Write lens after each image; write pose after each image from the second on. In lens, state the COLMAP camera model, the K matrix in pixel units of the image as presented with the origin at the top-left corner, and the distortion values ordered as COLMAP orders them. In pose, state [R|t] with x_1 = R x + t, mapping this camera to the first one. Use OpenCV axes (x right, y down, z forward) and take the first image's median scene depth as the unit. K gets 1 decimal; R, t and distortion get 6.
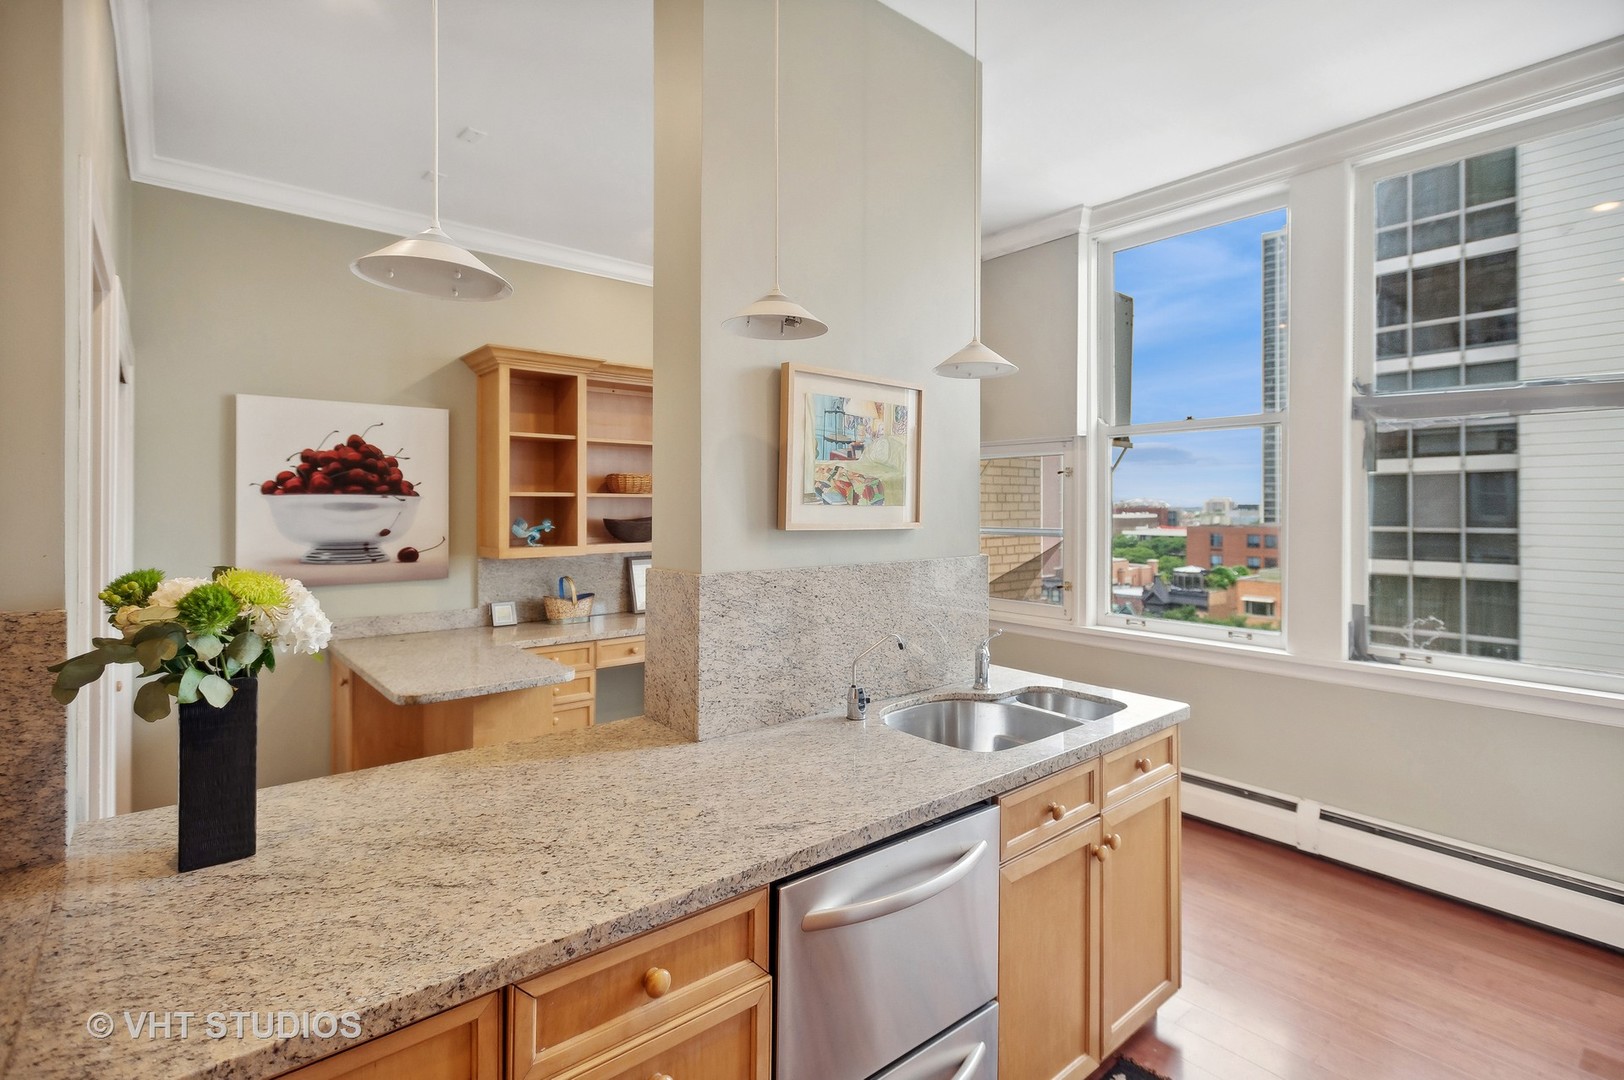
lens RADIAL K [[773.5, 0, 788.2], [0, 773.5, 504.8], [0, 0, 1]] dist [0.003076, 0.000188]
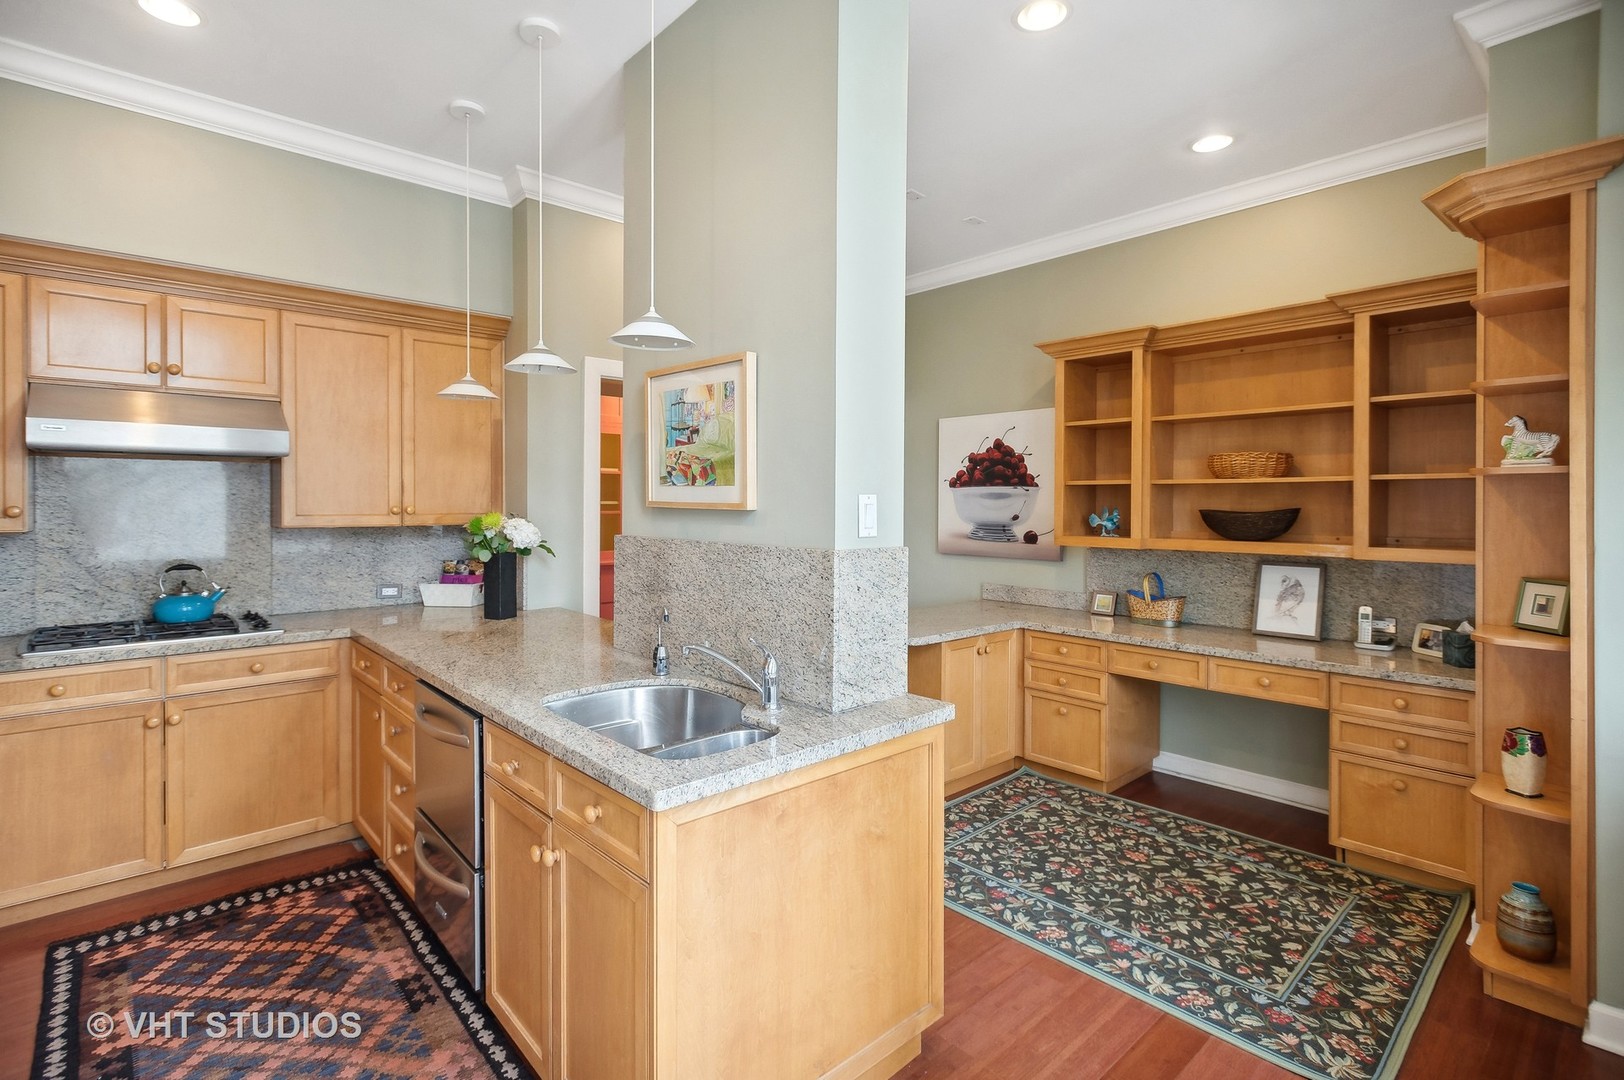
lens RADIAL K [[773.5, 0, 821.3], [0, 773.5, 506.6], [0, 0, 1]] dist [0.003076, 0.000188]
pose [[0.052441, 0.006578, -0.998602, 0.728209], [-0.004097, 0.999971, 0.006371, 0.013809], [0.998616, 0.003757, 0.052466, 0.696331]]
